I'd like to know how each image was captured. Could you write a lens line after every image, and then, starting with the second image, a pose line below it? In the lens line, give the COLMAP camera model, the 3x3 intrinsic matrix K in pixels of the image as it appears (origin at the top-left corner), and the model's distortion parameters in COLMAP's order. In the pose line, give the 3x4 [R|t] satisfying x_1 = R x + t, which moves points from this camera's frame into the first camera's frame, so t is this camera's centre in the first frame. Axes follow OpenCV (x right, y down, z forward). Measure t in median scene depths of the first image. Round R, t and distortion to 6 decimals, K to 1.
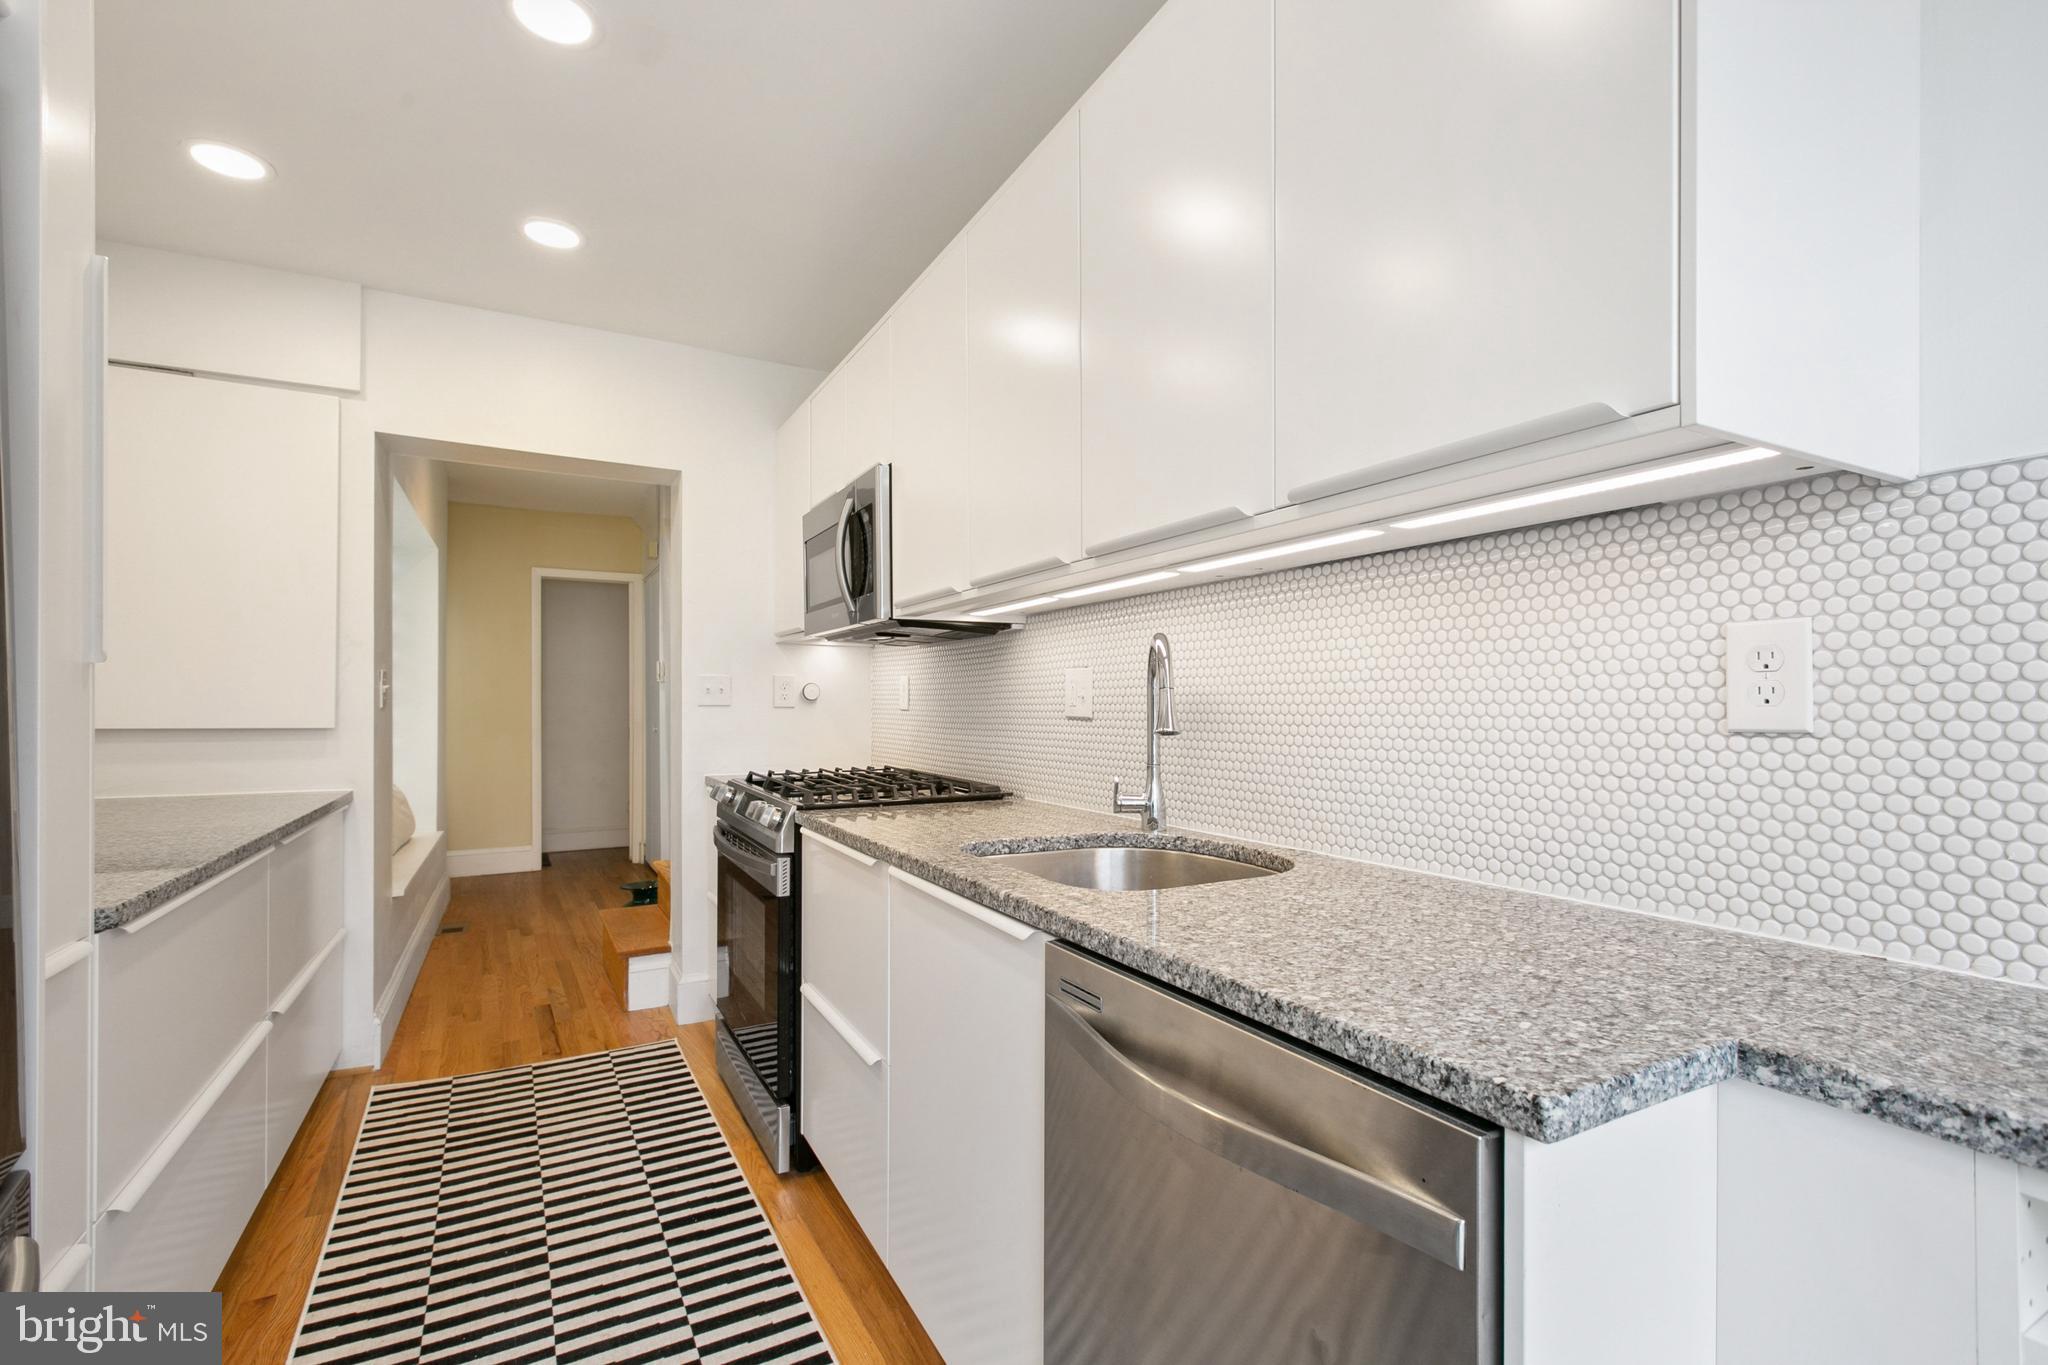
lens RADIAL K [[919.7, 0, 1025.9], [0, 919.7, 713.6], [0, 0, 1]] dist [0.006379, -0.000462]
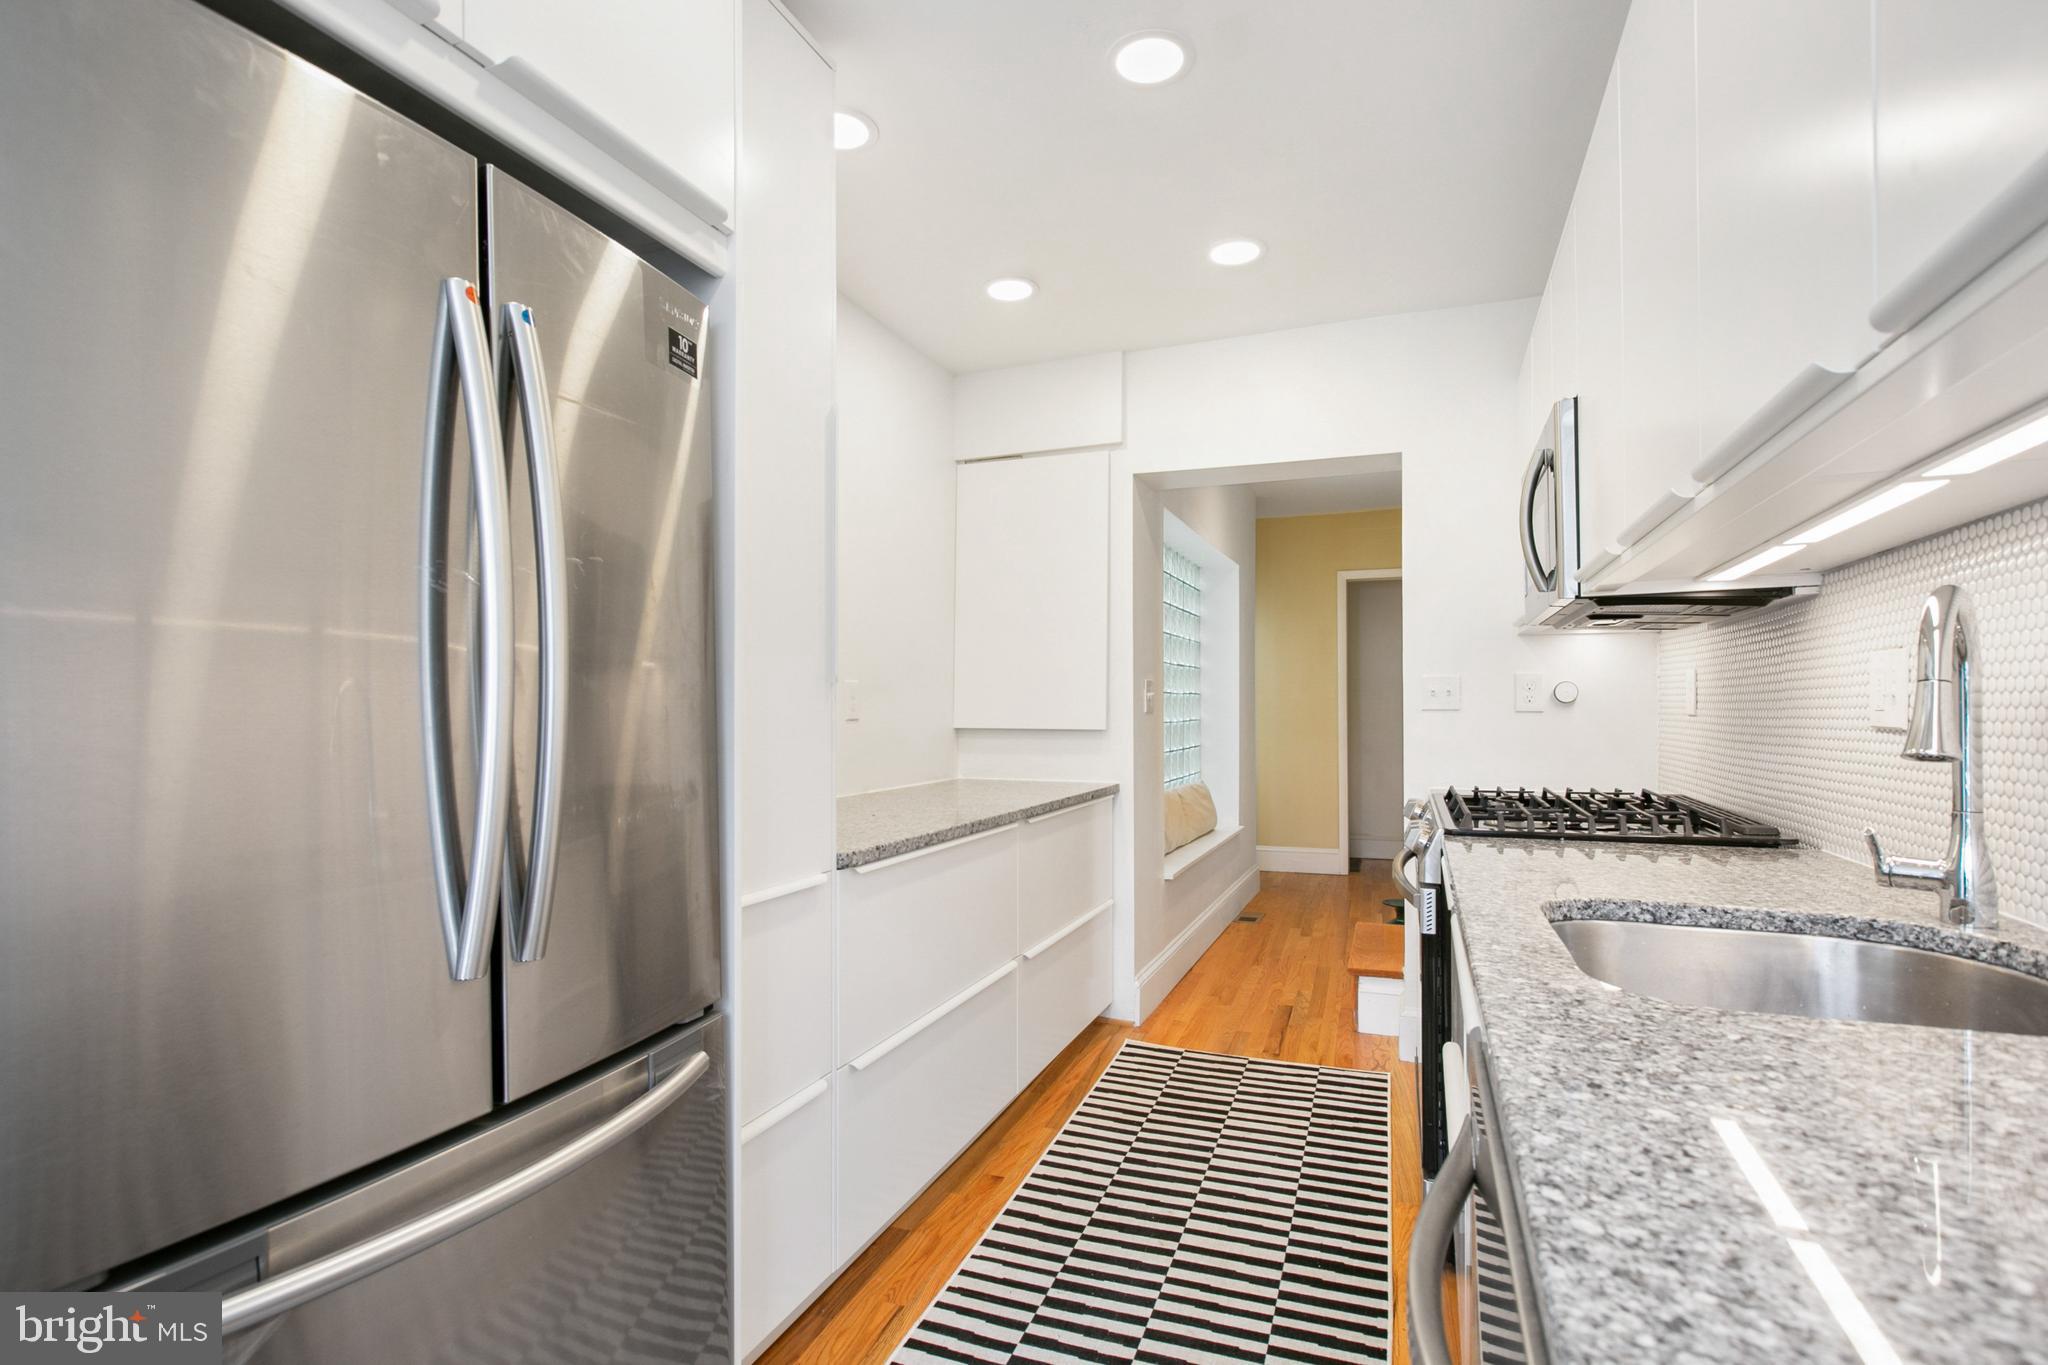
lens RADIAL K [[991.3, 0, 1022.9], [0, 991.3, 714.4], [0, 0, 1]] dist [0.001487, -0.000518]
pose [[0.642400, 0.001625, -0.766368, 0.191386], [-0.004003, 0.999991, -0.001235, -0.002146], [0.766359, 0.003861, 0.642401, 0.115733]]
